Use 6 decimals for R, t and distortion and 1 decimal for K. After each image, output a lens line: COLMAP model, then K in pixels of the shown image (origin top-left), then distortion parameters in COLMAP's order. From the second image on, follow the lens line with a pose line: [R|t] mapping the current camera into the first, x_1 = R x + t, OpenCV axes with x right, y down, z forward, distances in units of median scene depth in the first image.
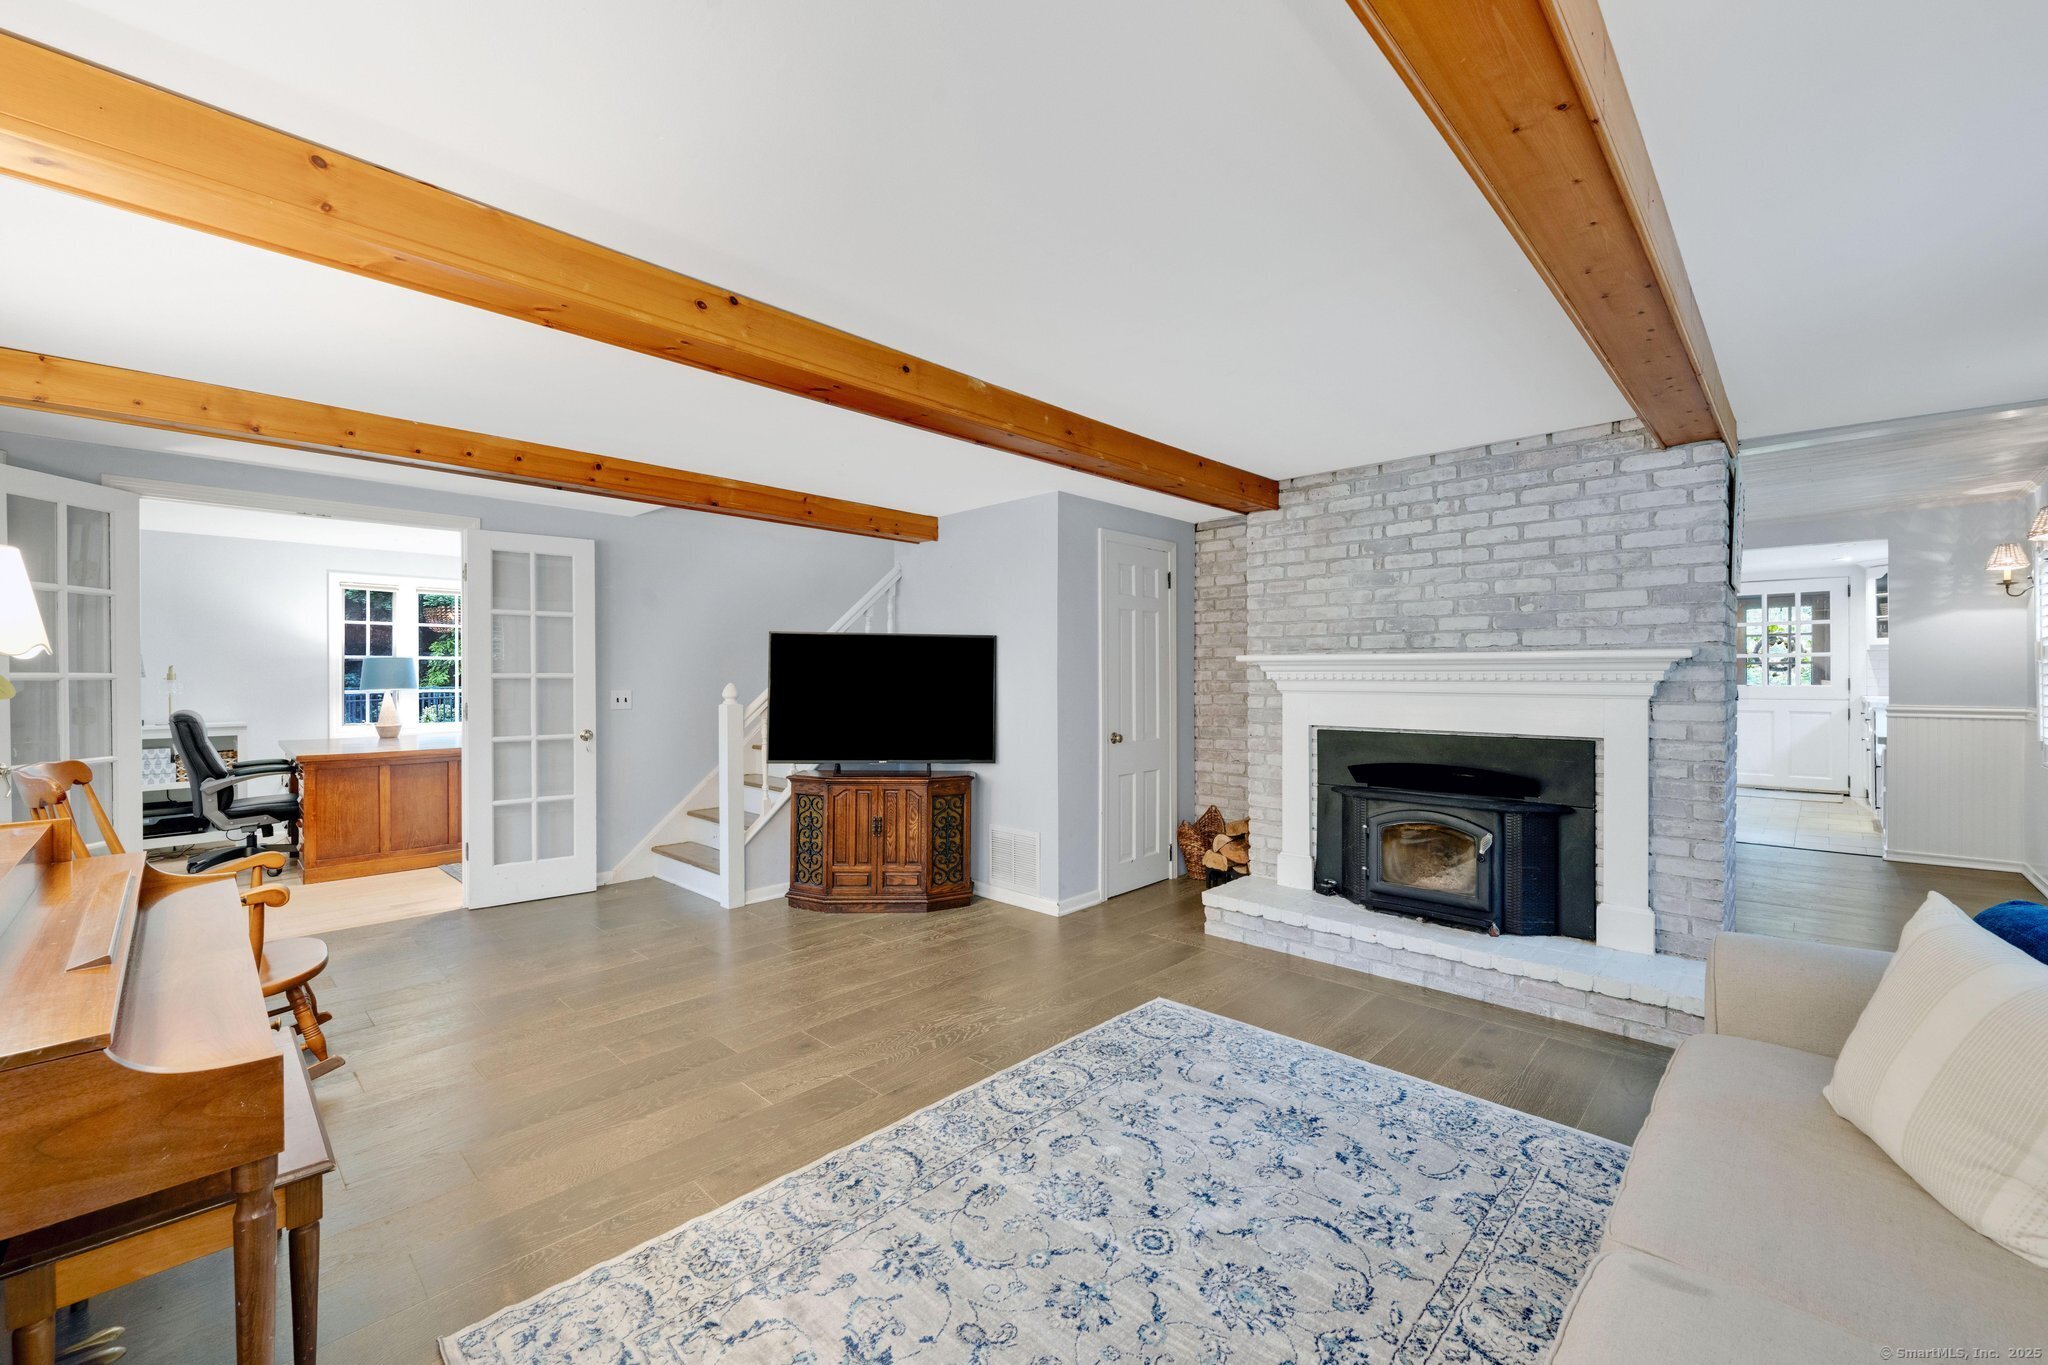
lens RADIAL K [[818.9, 0, 1030.2], [0, 818.9, 678.0], [0, 0, 1]] dist [-0.002366, 0.000046]
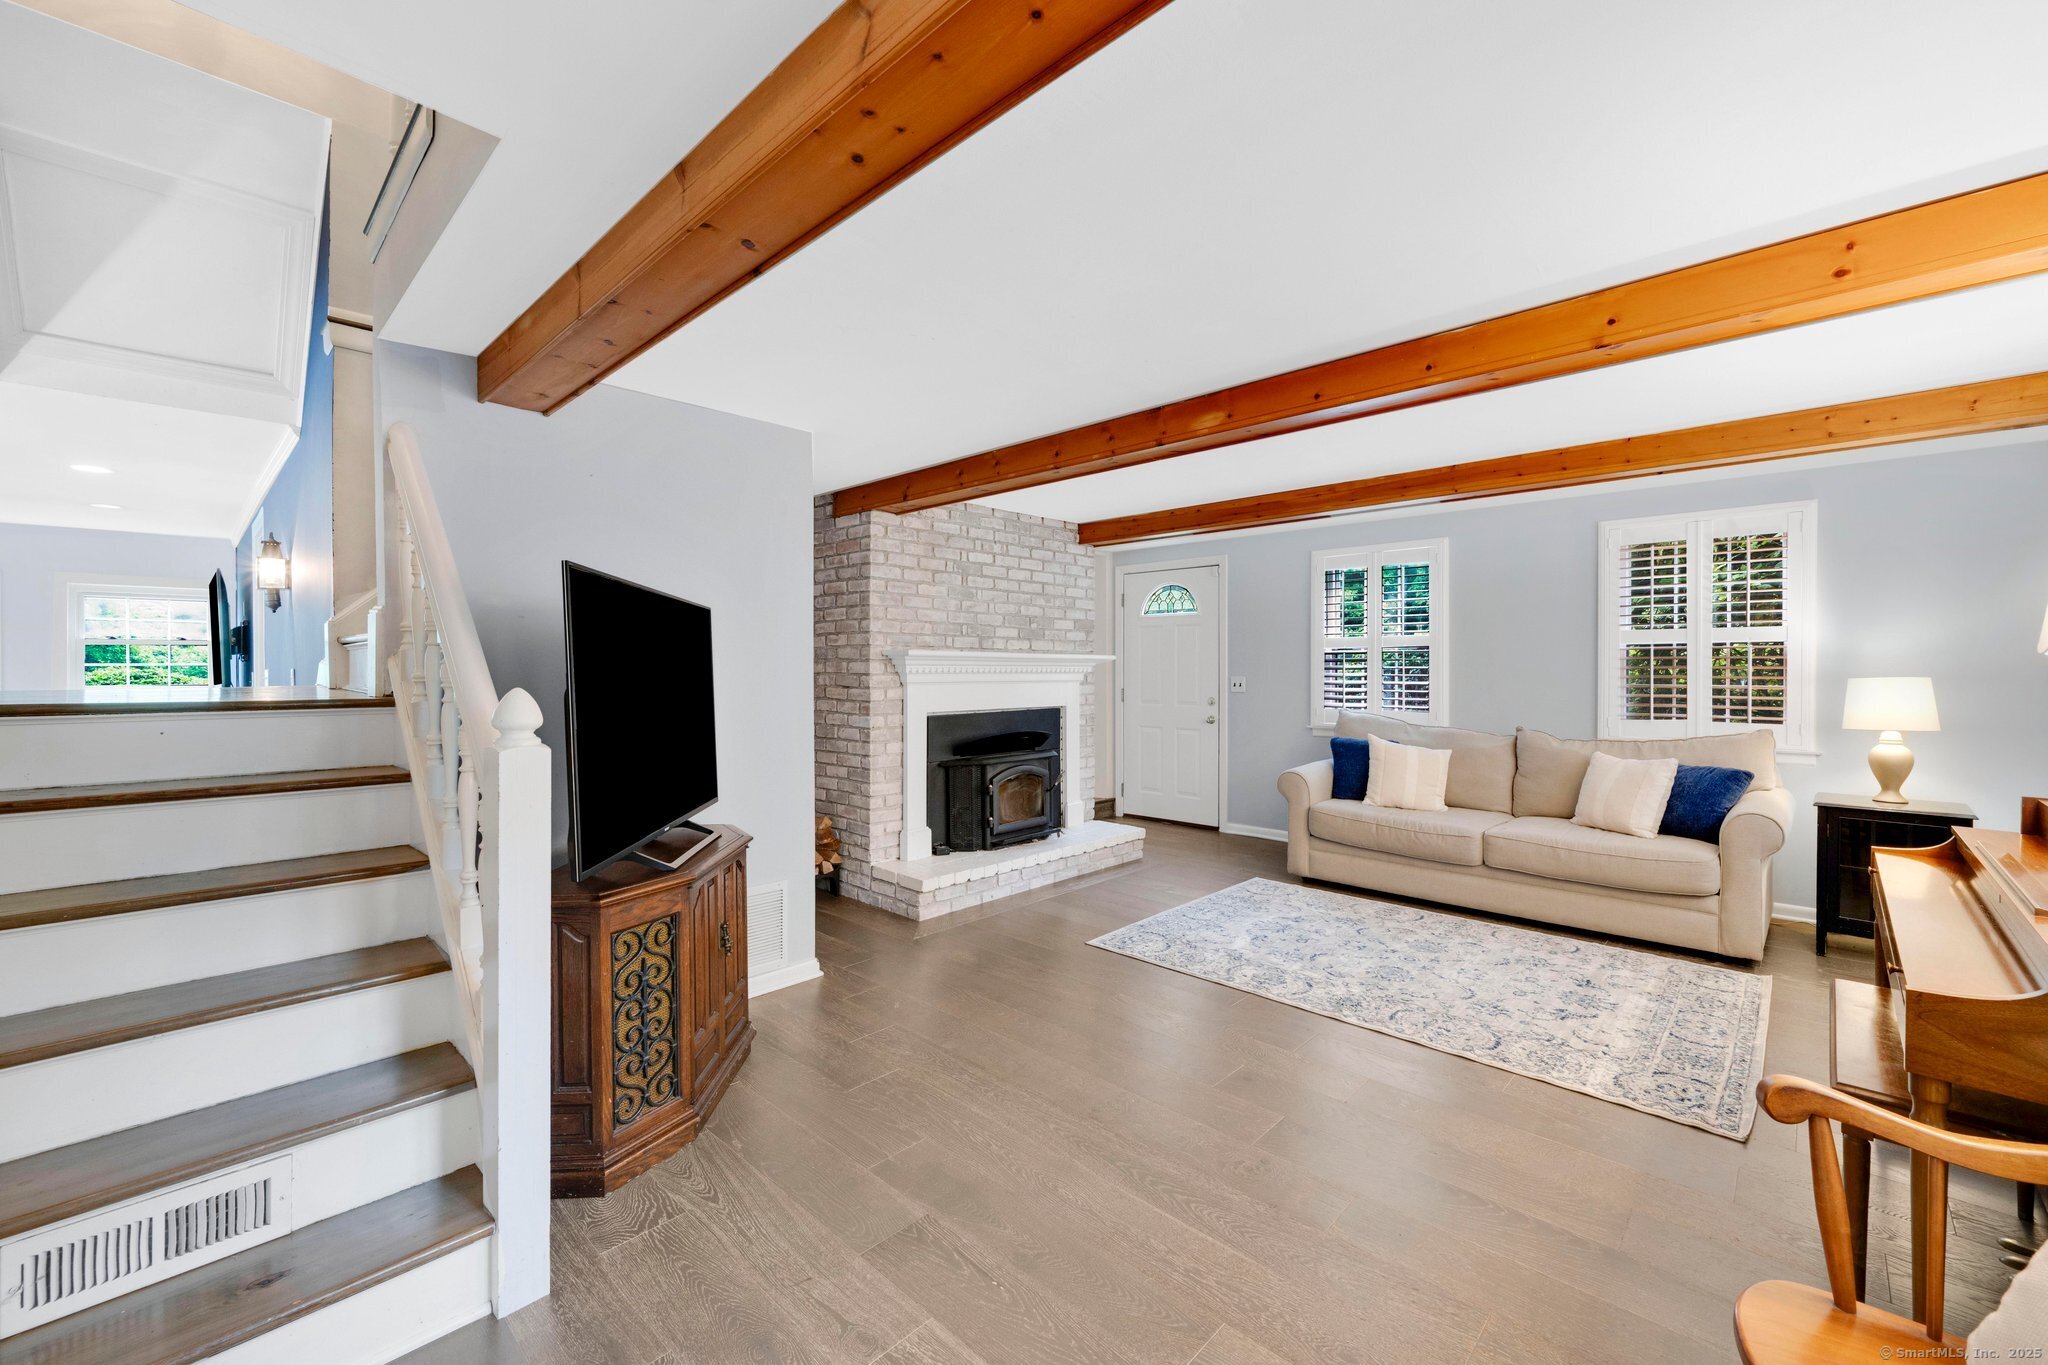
lens RADIAL K [[818.9, 0, 1030.3], [0, 818.9, 679.7], [0, 0, 1]] dist [-0.002366, 0.000046]
pose [[-0.000900, -0.007856, 0.999969, -0.888115], [0.008444, 0.999933, 0.007863, 0.004311], [-0.999964, 0.008451, -0.000833, 0.950409]]
